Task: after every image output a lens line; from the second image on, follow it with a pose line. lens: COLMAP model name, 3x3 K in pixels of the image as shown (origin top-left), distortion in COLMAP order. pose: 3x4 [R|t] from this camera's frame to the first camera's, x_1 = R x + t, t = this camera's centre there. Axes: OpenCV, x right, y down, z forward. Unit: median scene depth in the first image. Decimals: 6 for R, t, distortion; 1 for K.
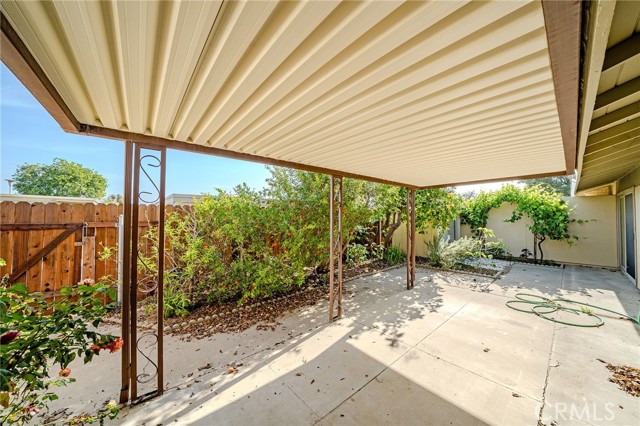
lens RADIAL K [[223.4, 0, 325.7], [0, 223.4, 213.5], [0, 0, 1]] dist [-0.016125, -0.000006]
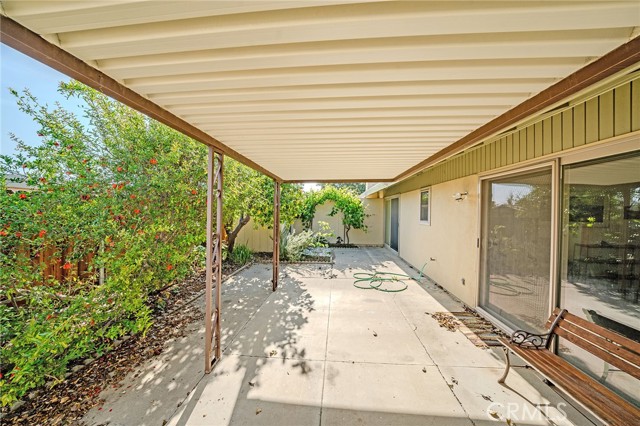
lens RADIAL K [[221.6, 0, 322.0], [0, 221.6, 210.4], [0, 0, 1]] dist [-0.030620, 0.000014]
pose [[0.717665, 0.009595, 0.696323, -0.152116], [-0.019688, 0.999785, 0.006516, -0.000144], [-0.696110, -0.018385, 0.717699, 0.280951]]
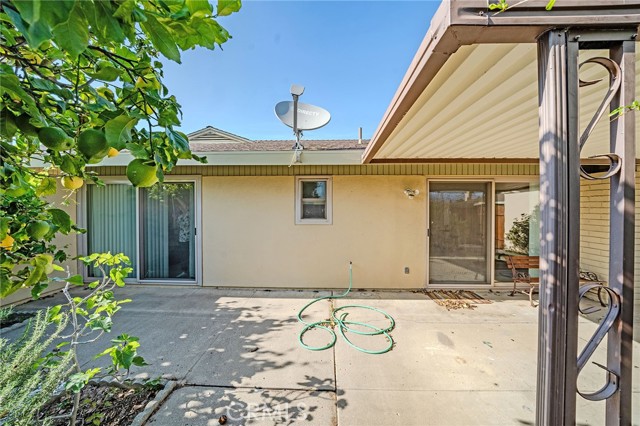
lens RADIAL K [[221.1, 0, 320.1], [0, 221.1, 210.6], [0, 0, 1]] dist [-0.007486, 0.000036]
pose [[-0.720189, -0.012789, 0.693660, 0.547873], [-0.009508, 0.999918, 0.008564, 0.009993], [-0.693713, -0.000427, -0.720252, 1.645186]]
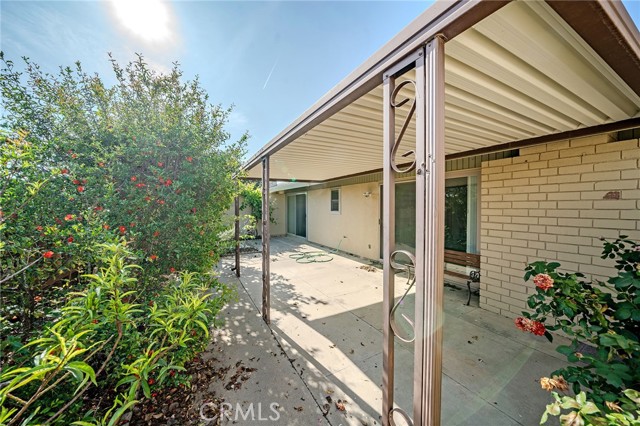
lens RADIAL K [[221.1, 0, 320.1], [0, 221.1, 210.6], [0, 0, 1]] dist [-0.007486, 0.000036]
pose [[0.224783, -0.017897, 0.974245, -0.676362], [-0.007967, 0.999764, 0.020204, 0.019516], [-0.974376, -0.012303, 0.224587, 0.530305]]
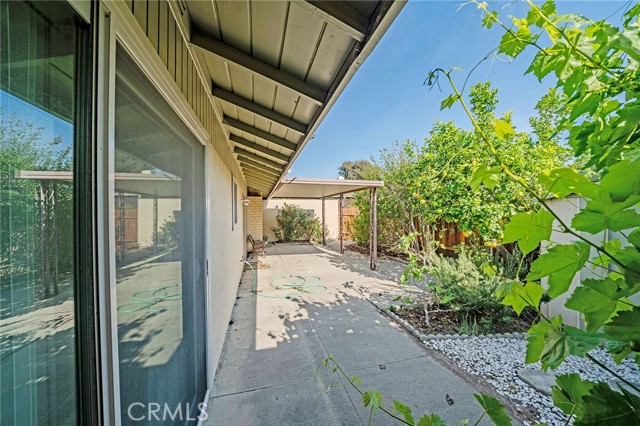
lens RADIAL K [[221.1, 0, 320.1], [0, 221.1, 210.6], [0, 0, 1]] dist [-0.007486, 0.000036]
pose [[-0.445849, -0.003476, -0.895102, 2.103792], [0.018060, 0.999754, -0.012878, 0.029346], [0.894926, -0.021907, -0.445676, 1.690492]]
